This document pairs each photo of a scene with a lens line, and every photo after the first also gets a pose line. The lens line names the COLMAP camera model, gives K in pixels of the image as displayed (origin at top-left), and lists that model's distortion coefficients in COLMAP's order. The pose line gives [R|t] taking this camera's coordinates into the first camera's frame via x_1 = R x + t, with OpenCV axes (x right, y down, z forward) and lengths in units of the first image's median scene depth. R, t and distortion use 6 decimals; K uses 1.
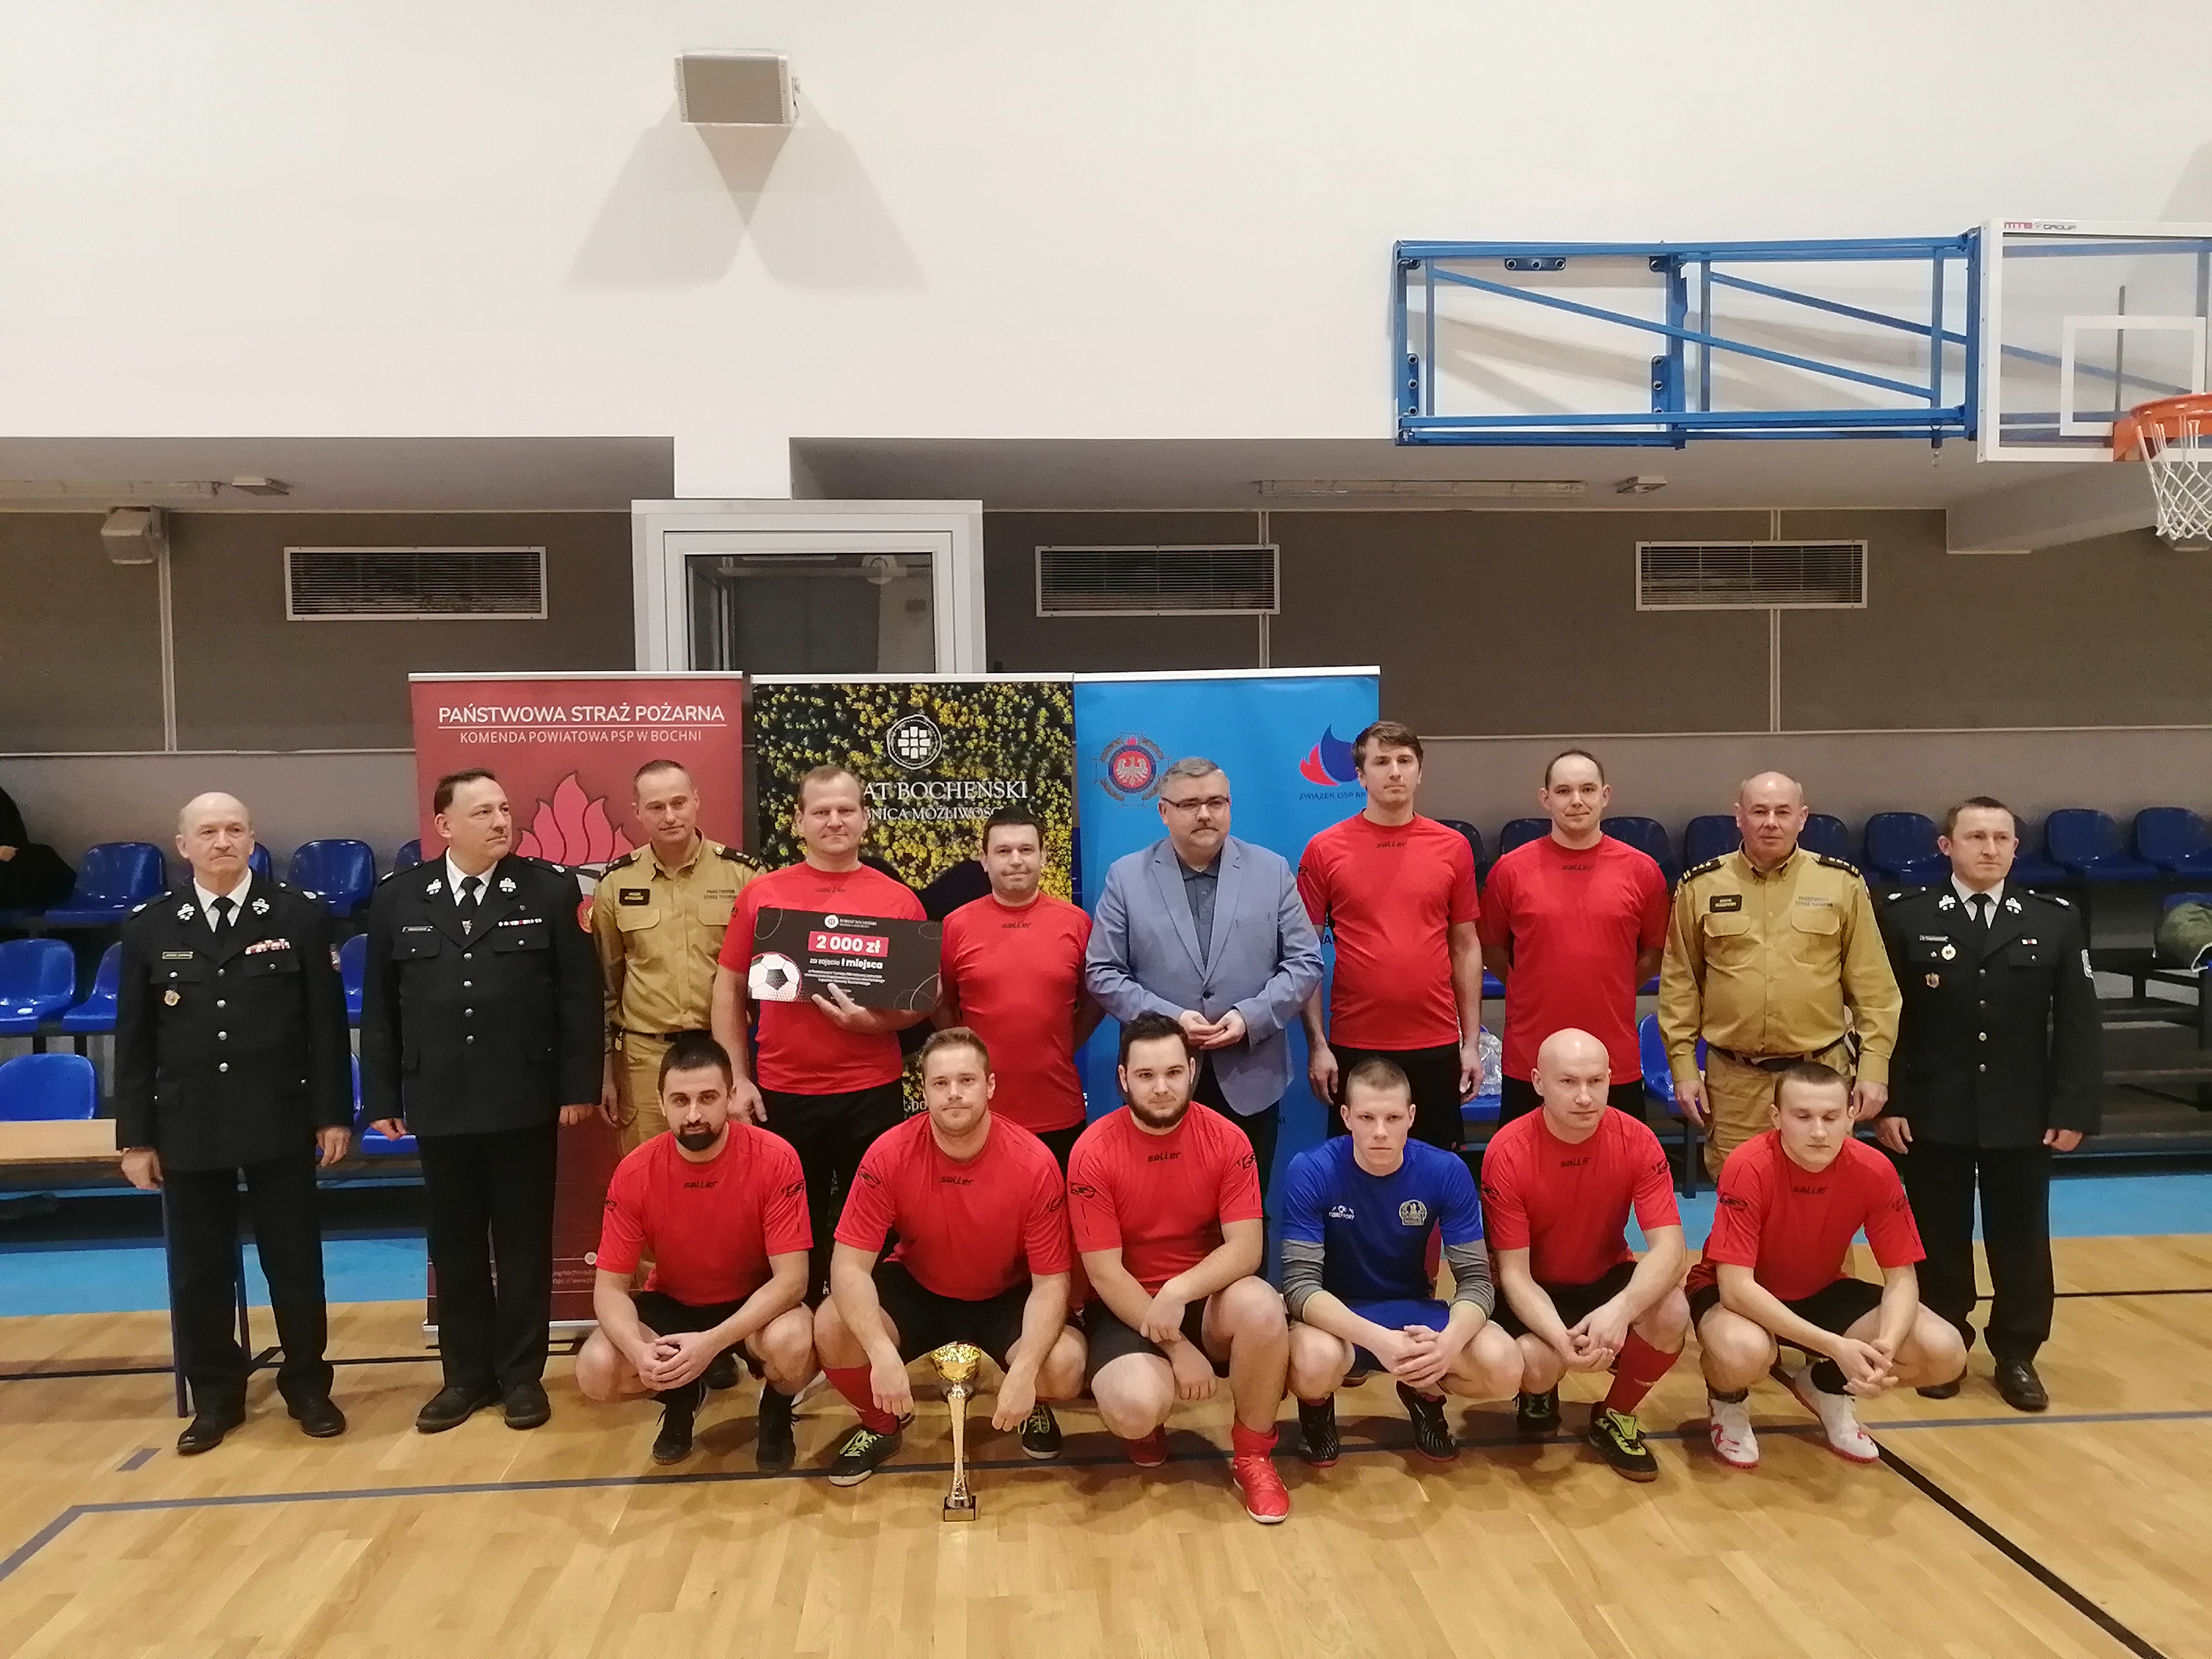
lens RADIAL K [[1729.4, 0, 1106.0], [0, 1729.4, 829.5], [0, 0, 1]] dist [0.014920, 0.004324]
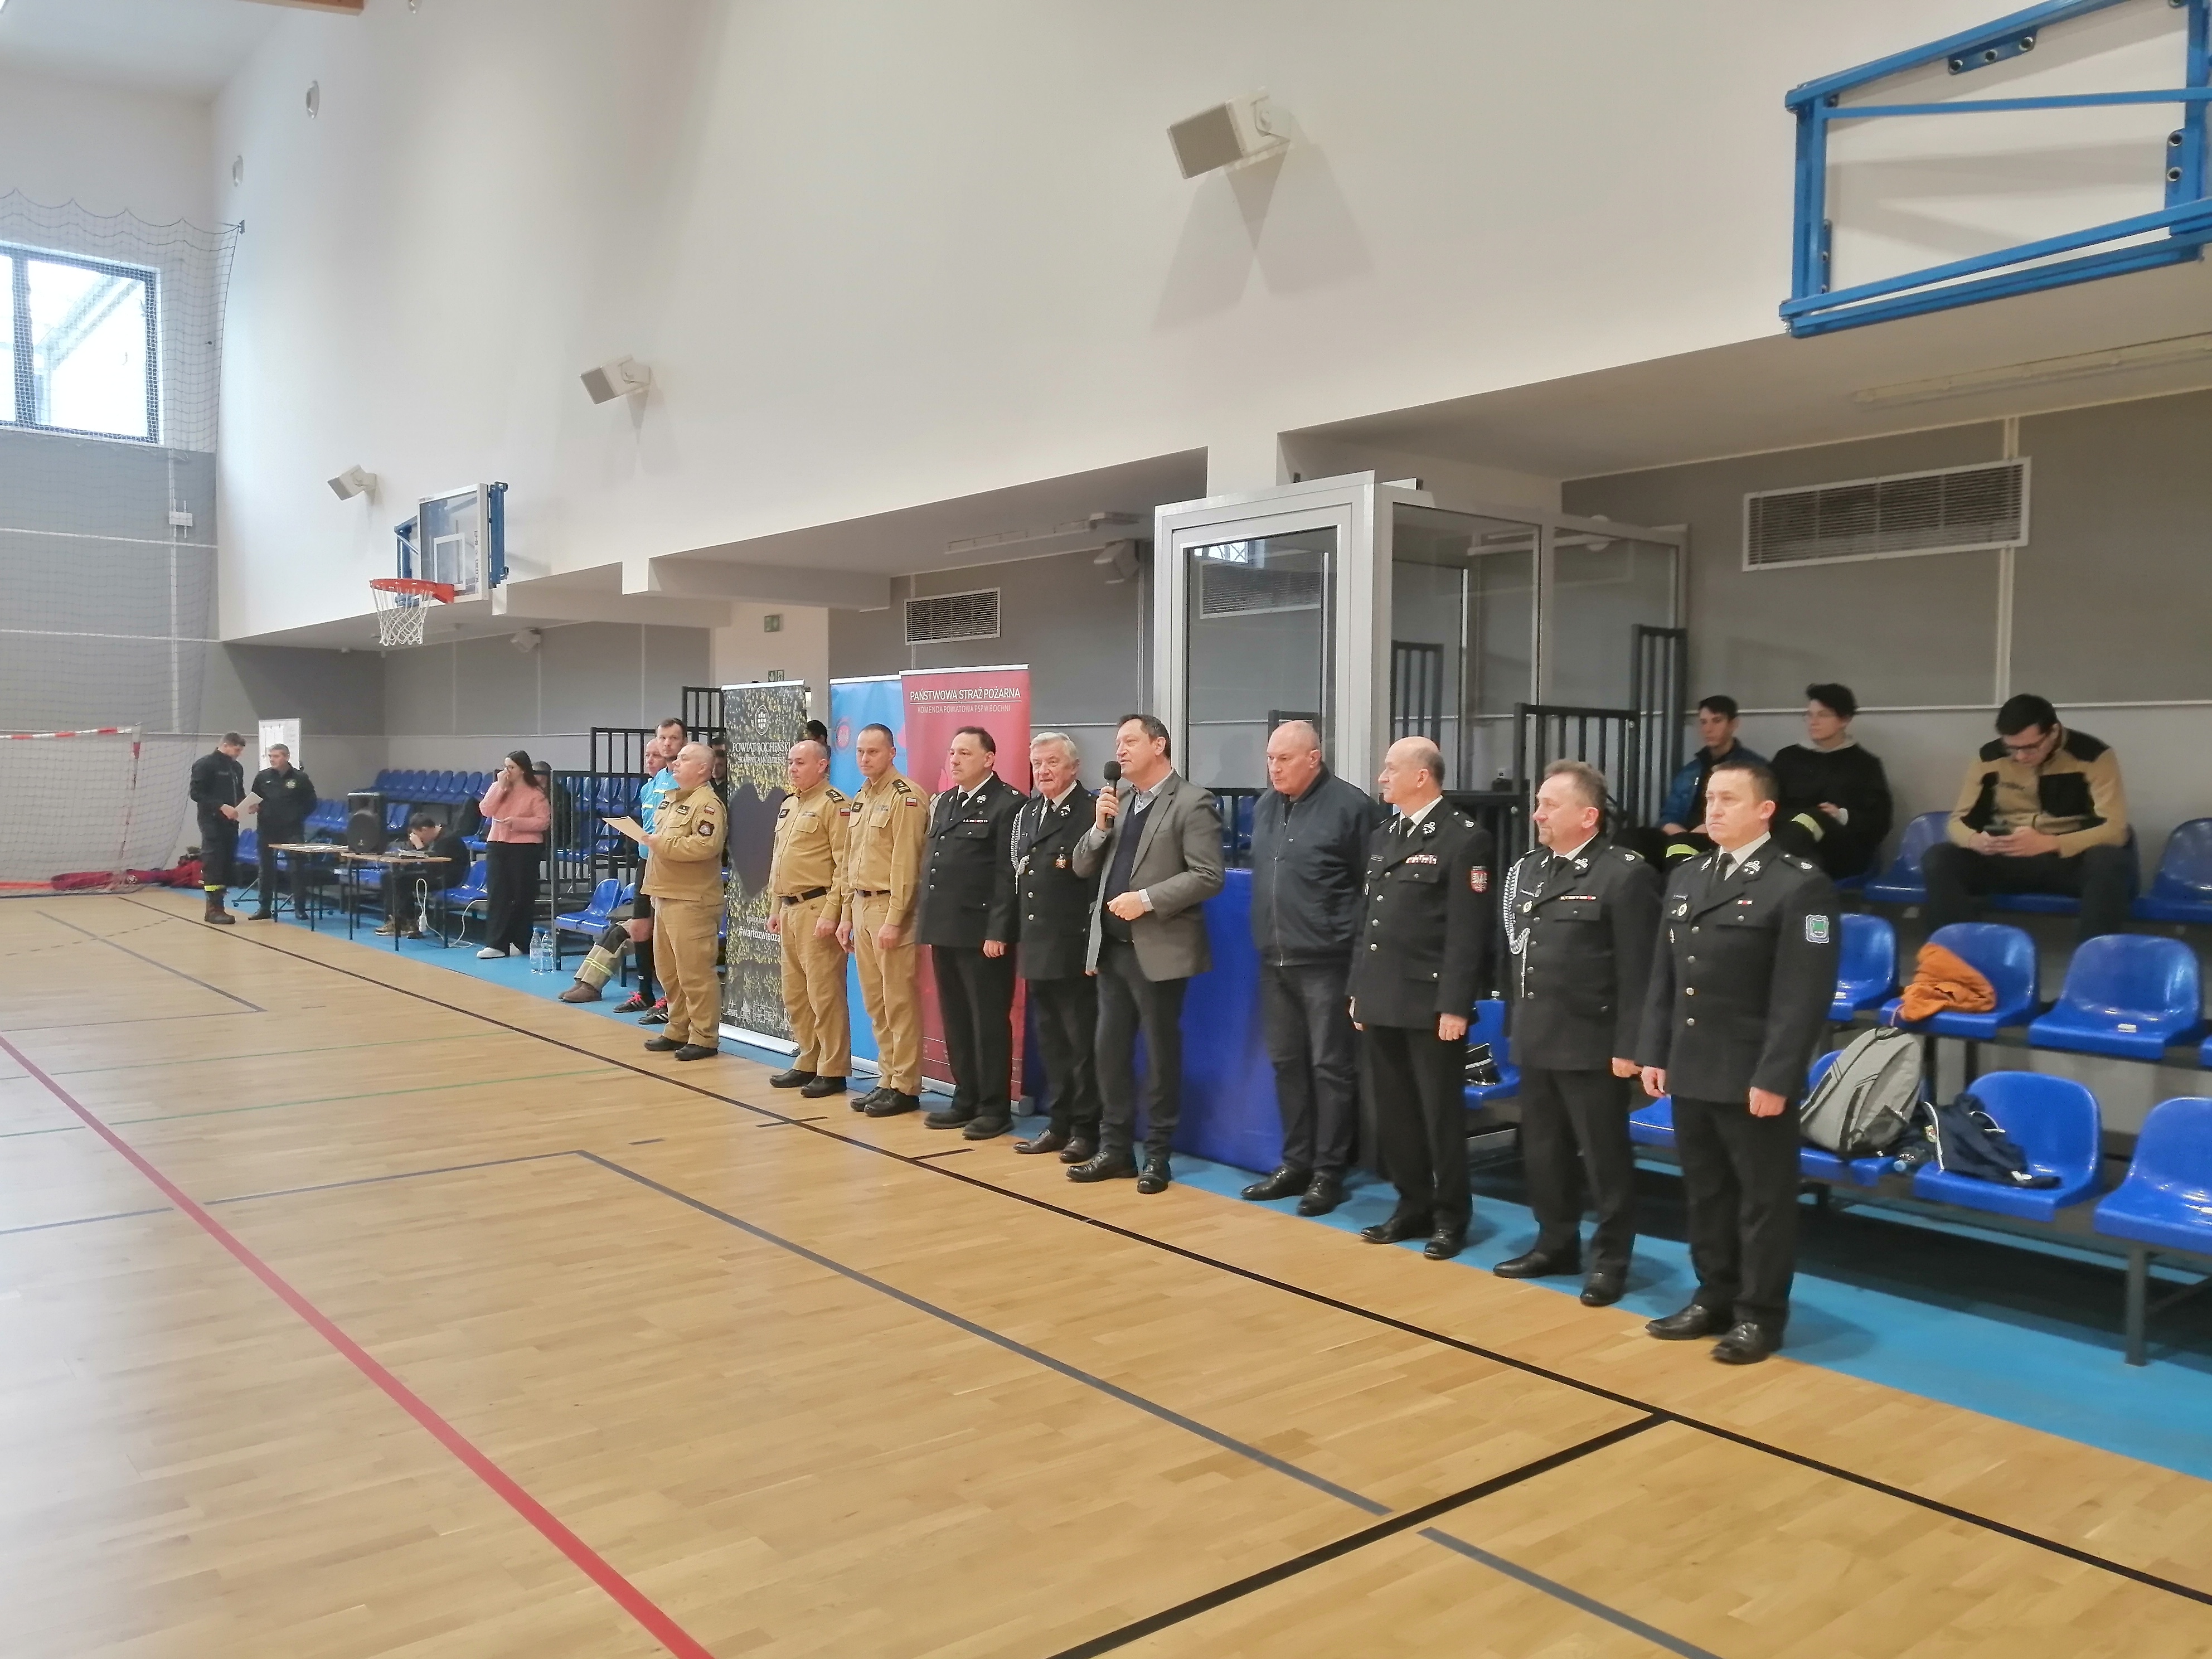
lens RADIAL K [[1729.4, 0, 1106.0], [0, 1729.4, 829.5], [0, 0, 1]] dist [0.014920, 0.004324]
pose [[0.572890, 0.049925, -0.818111, 0.709270], [-0.048121, 0.998470, 0.027235, 0.003002], [0.818219, 0.023766, 0.574416, 0.292587]]
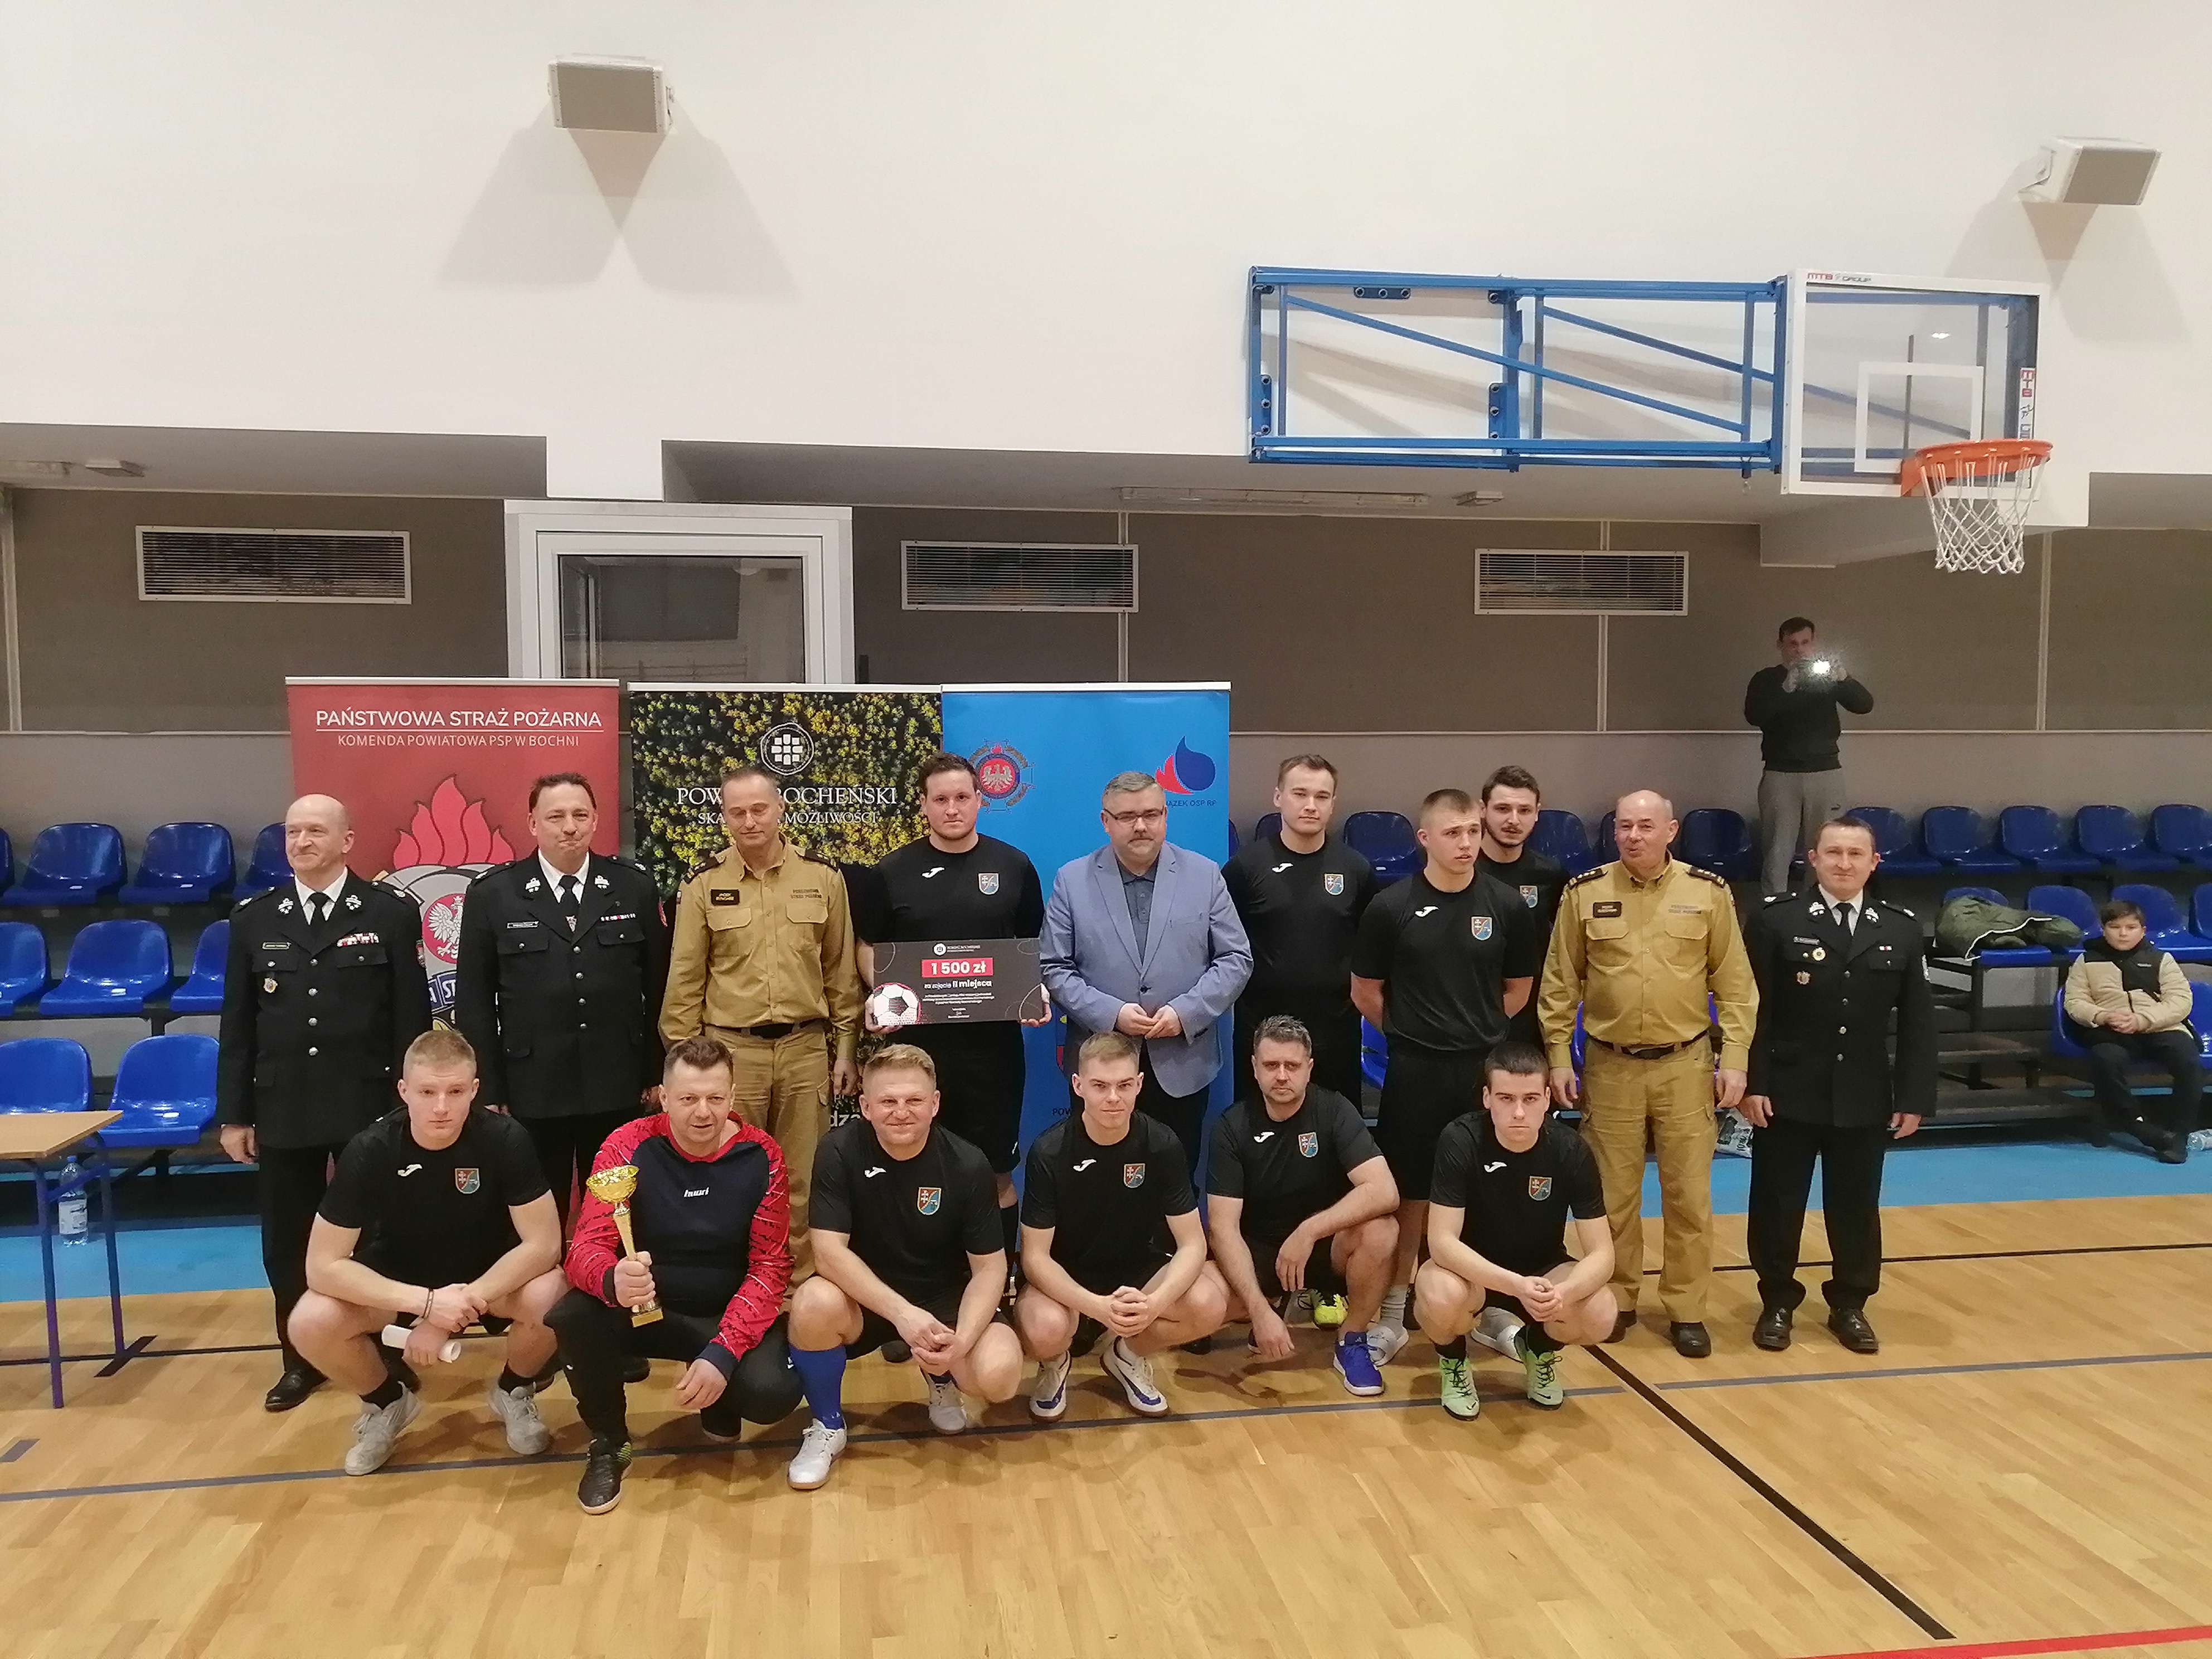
lens RADIAL K [[1723.0, 0, 1106.0], [0, 1723.0, 829.5], [0, 0, 1]] dist [0.011364, 0.006170]
pose [[0.996549, 0.008319, 0.082583, -0.004049], [-0.009979, 0.999756, 0.019706, -0.020029], [-0.082399, -0.020462, 0.996389, -0.040950]]
